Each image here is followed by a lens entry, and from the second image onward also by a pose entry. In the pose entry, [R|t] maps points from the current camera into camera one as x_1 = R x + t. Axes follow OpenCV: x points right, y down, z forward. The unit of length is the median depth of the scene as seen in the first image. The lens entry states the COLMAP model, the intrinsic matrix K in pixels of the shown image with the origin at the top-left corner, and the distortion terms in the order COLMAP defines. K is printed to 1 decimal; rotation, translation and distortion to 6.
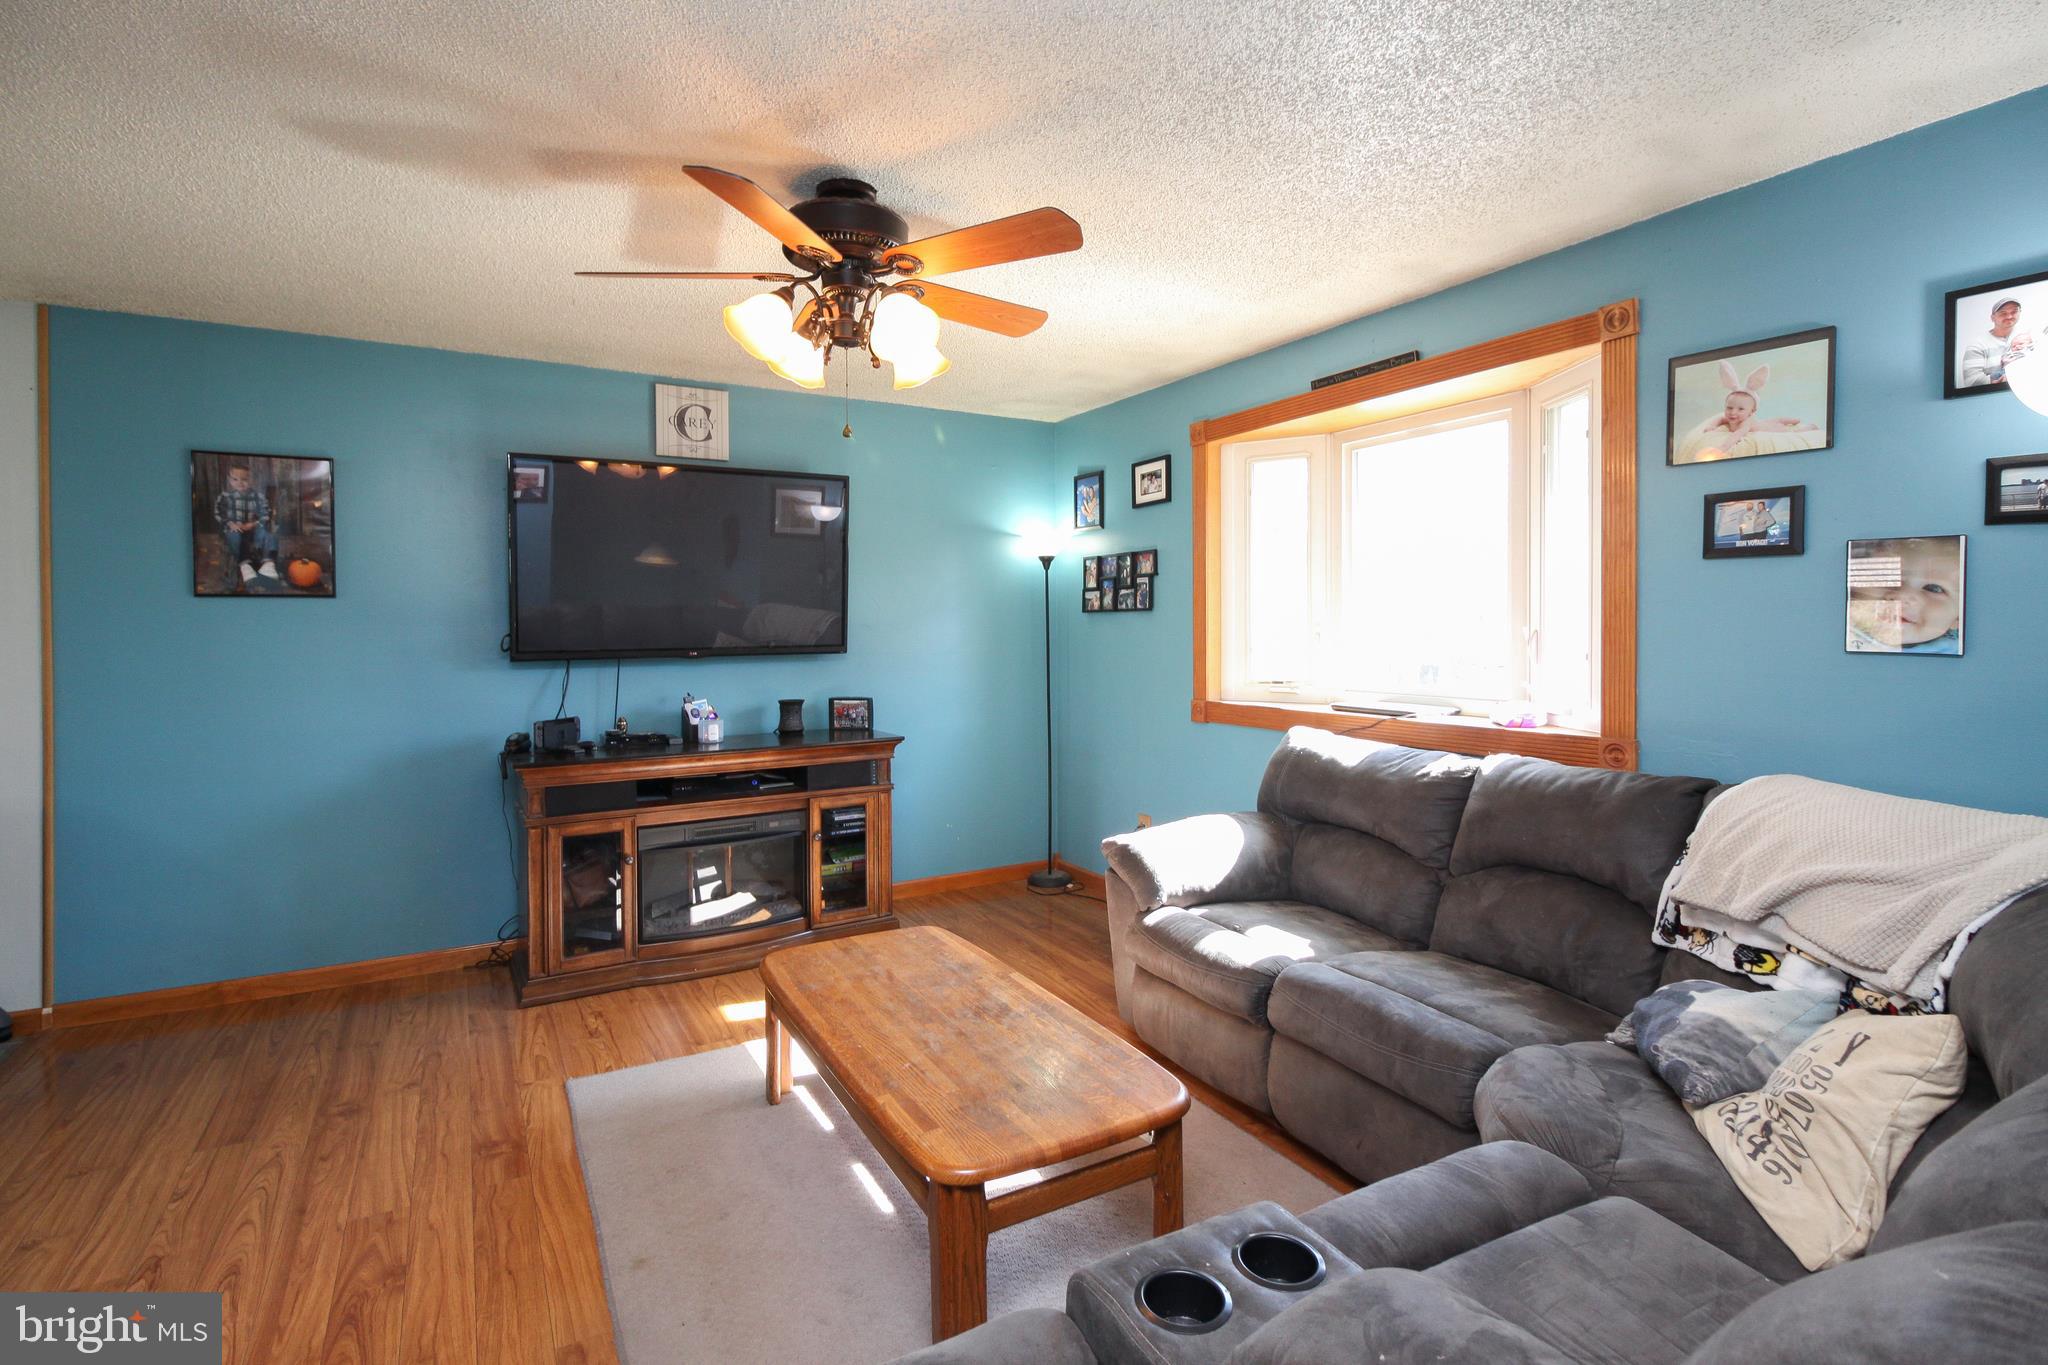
lens RADIAL K [[957.0, 0, 1026.5], [0, 957.0, 643.0], [0, 0, 1]] dist [0.018174, -0.017137]
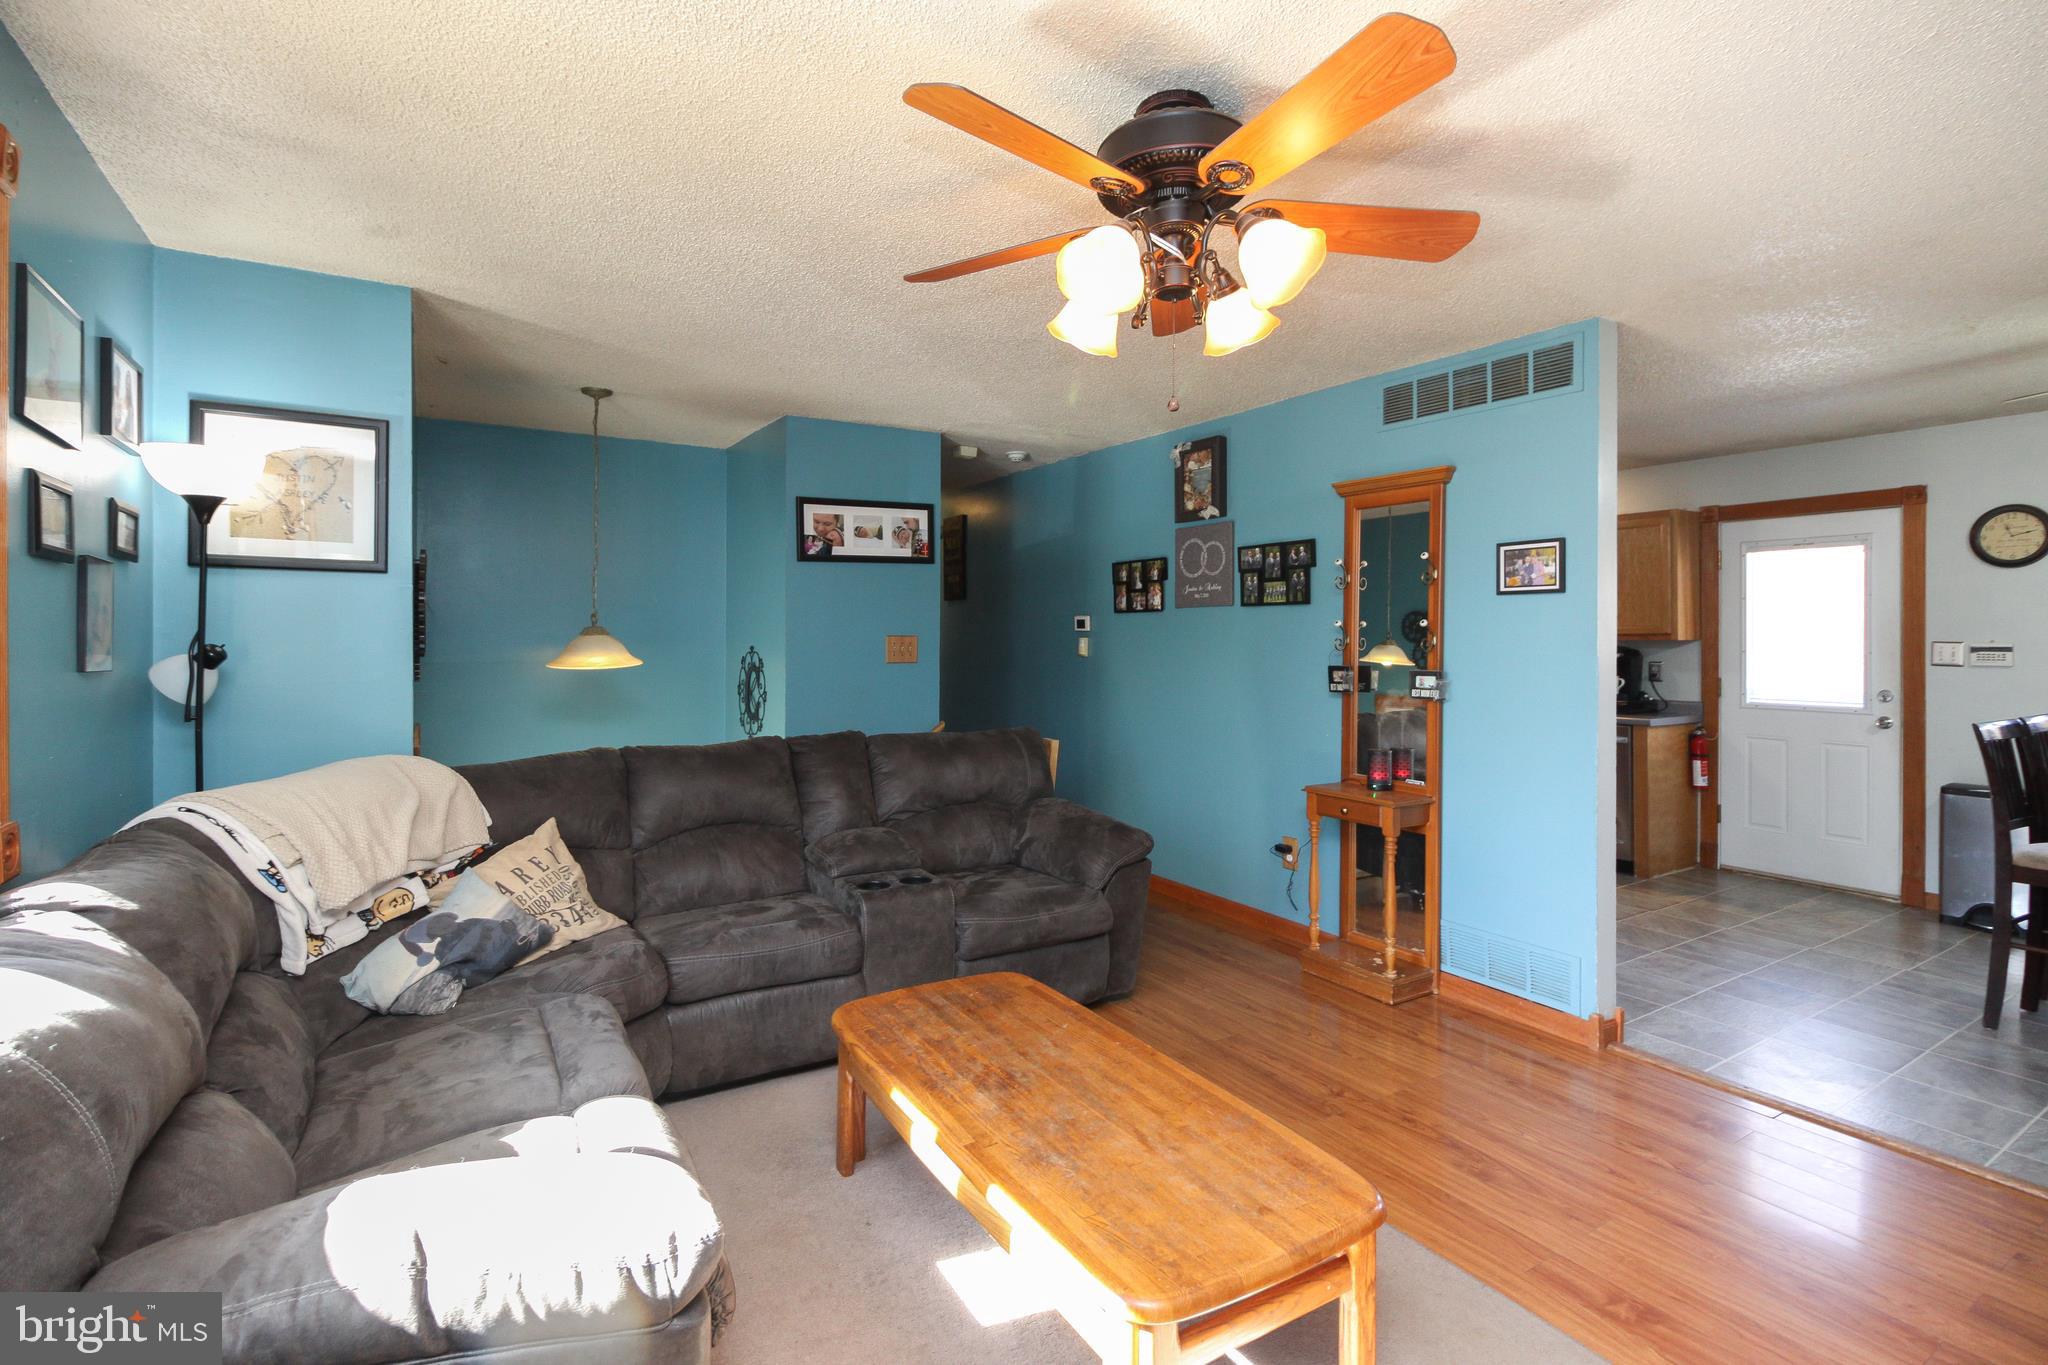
lens RADIAL K [[952.9, 0, 1007.3], [0, 952.9, 641.9], [0, 0, 1]] dist [0.023197, -0.014727]
pose [[-0.999955, 0.001329, -0.009385, -0.039599], [0.001149, 0.999816, 0.019164, -0.035918], [0.009409, 0.019152, -0.999772, 1.847027]]
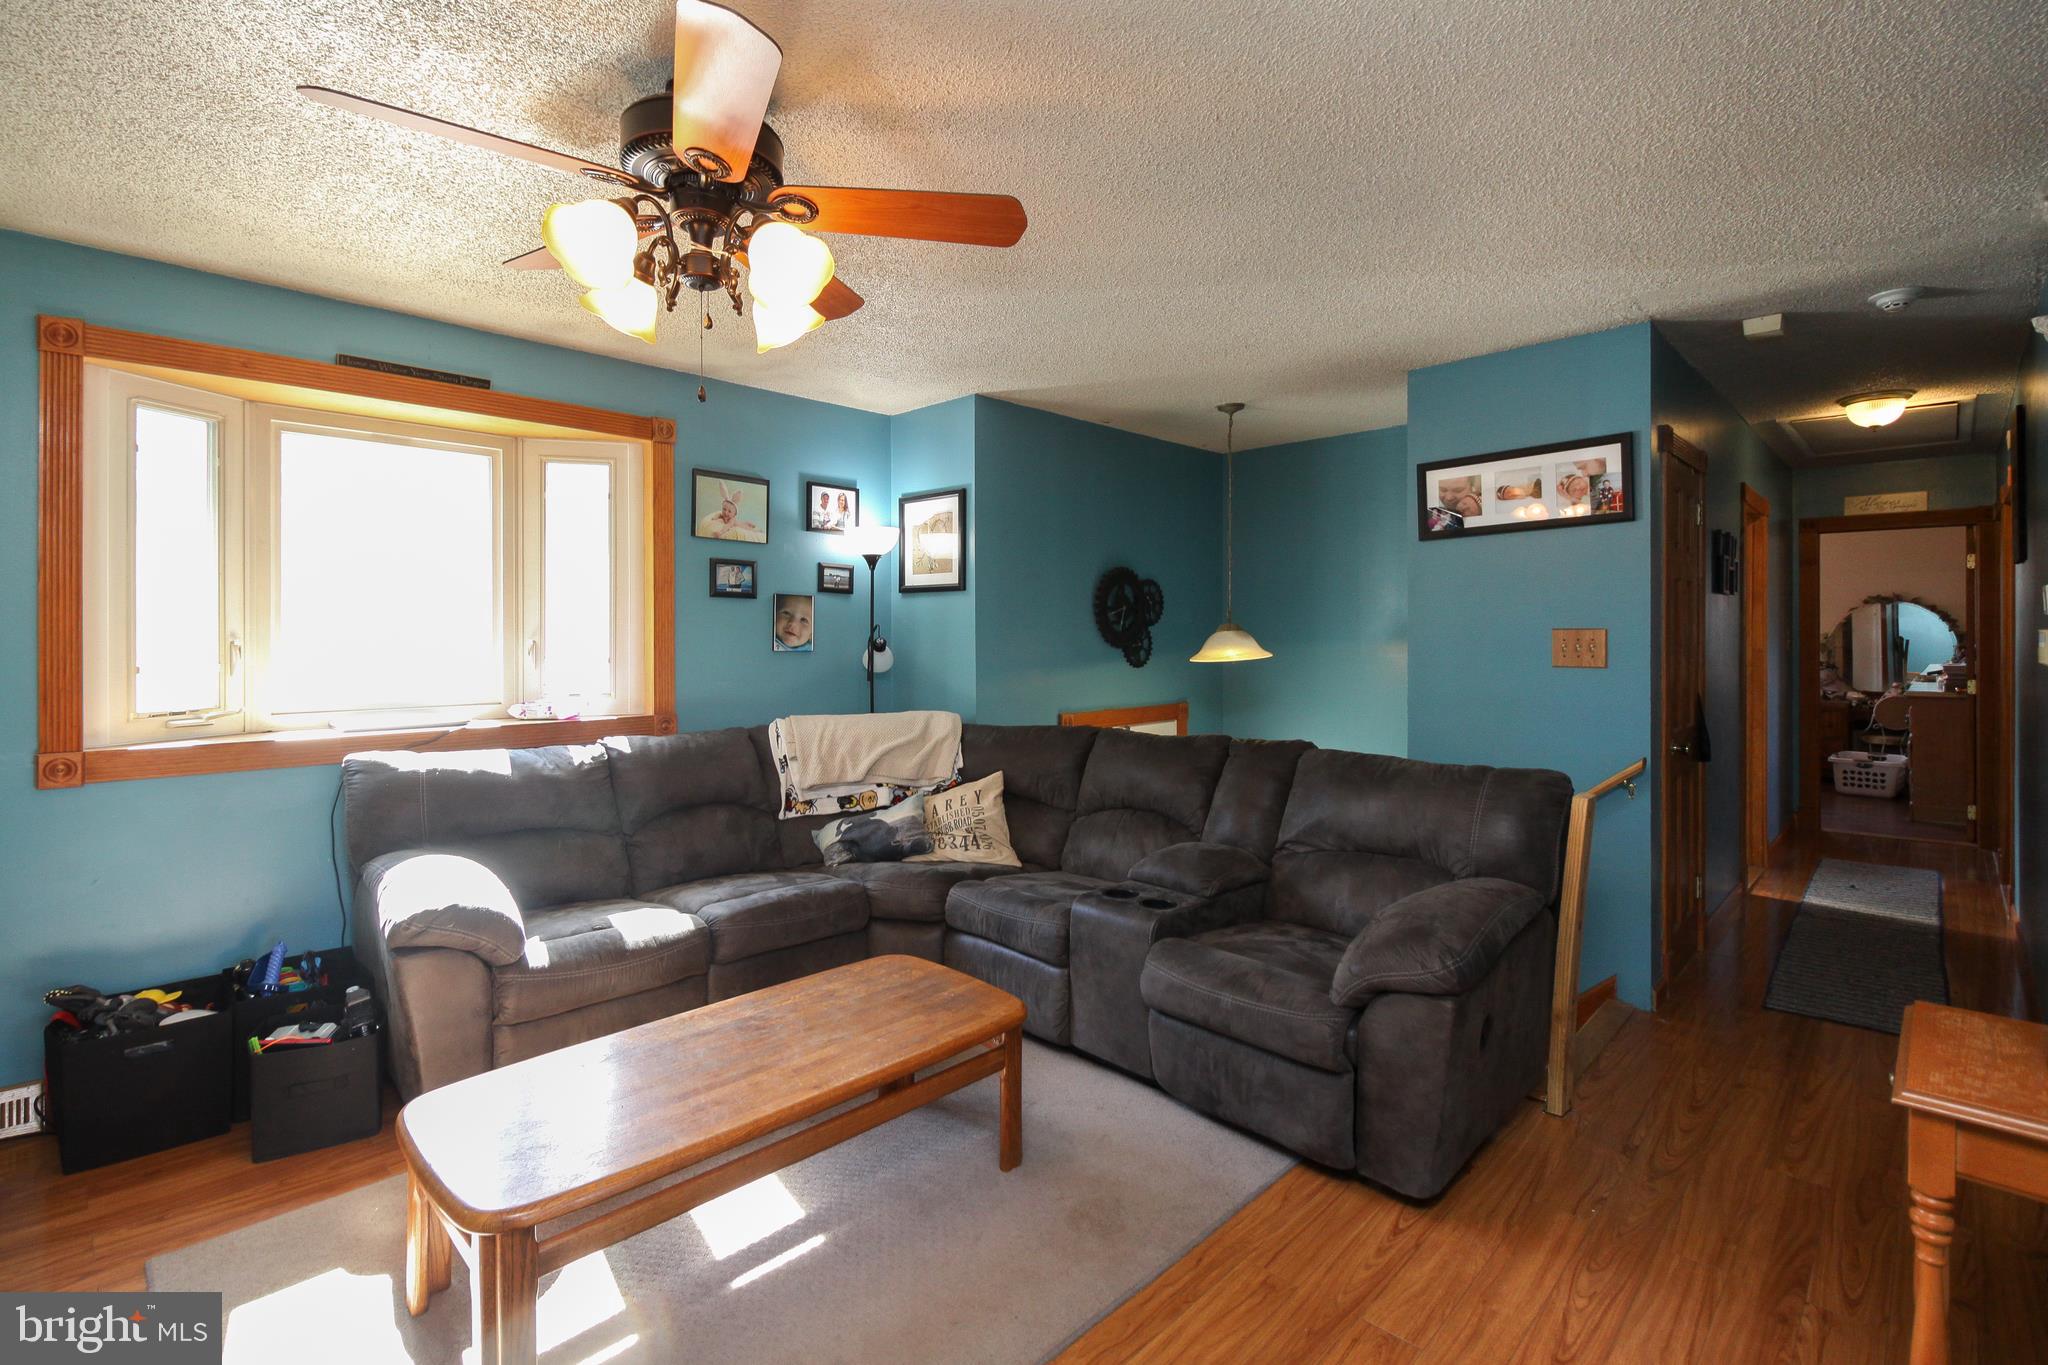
lens RADIAL K [[947.1, 0, 1009.8], [0, 947.1, 634.5], [0, 0, 1]] dist [0.029427, -0.012993]
pose [[-0.253234, 0.005130, 0.967391, -1.047796], [0.017334, 0.999849, -0.000764, -0.014525], [-0.967250, 0.016575, -0.253285, 0.973935]]
